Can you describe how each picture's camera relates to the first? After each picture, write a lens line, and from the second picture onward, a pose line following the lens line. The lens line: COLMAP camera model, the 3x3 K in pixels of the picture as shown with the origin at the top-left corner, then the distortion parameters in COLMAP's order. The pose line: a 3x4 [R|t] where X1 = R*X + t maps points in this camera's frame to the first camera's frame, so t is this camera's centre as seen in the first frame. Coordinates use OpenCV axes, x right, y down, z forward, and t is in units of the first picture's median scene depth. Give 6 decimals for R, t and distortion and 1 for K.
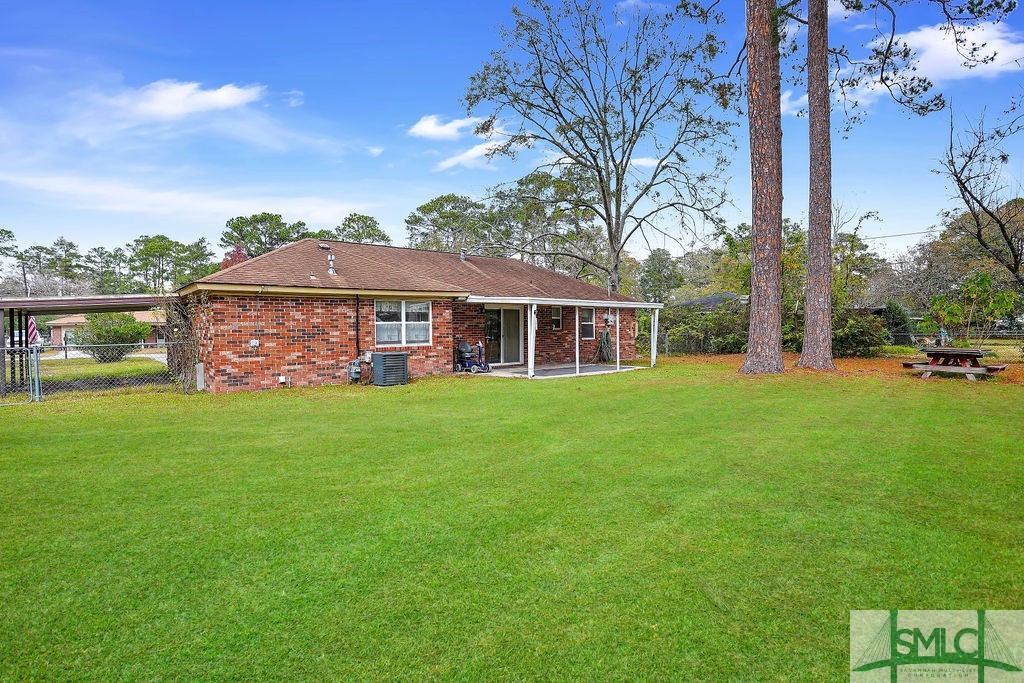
lens RADIAL K [[511.7, 0, 505.1], [0, 511.7, 334.2], [0, 0, 1]] dist [-0.005113, -0.000462]
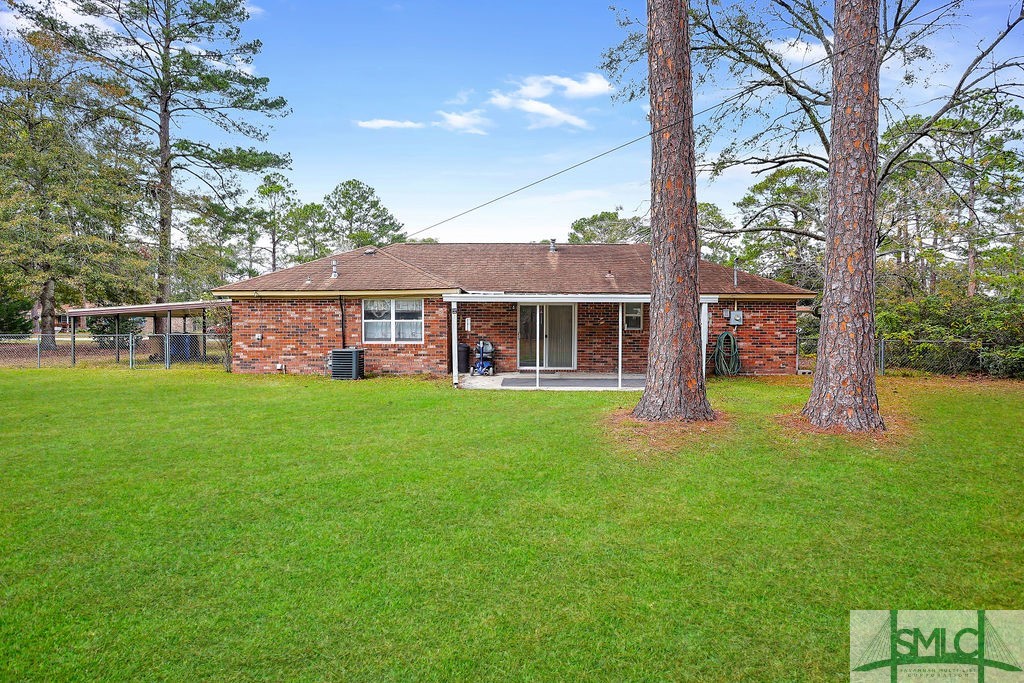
lens RADIAL K [[528.2, 0, 512.6], [0, 528.2, 336.2], [0, 0, 1]] dist [-0.006727, 0.000190]
pose [[0.741444, 0.024784, -0.670557, 0.695351], [-0.018852, 0.999693, 0.016105, -0.012902], [0.670750, 0.000701, 0.741683, 0.366315]]
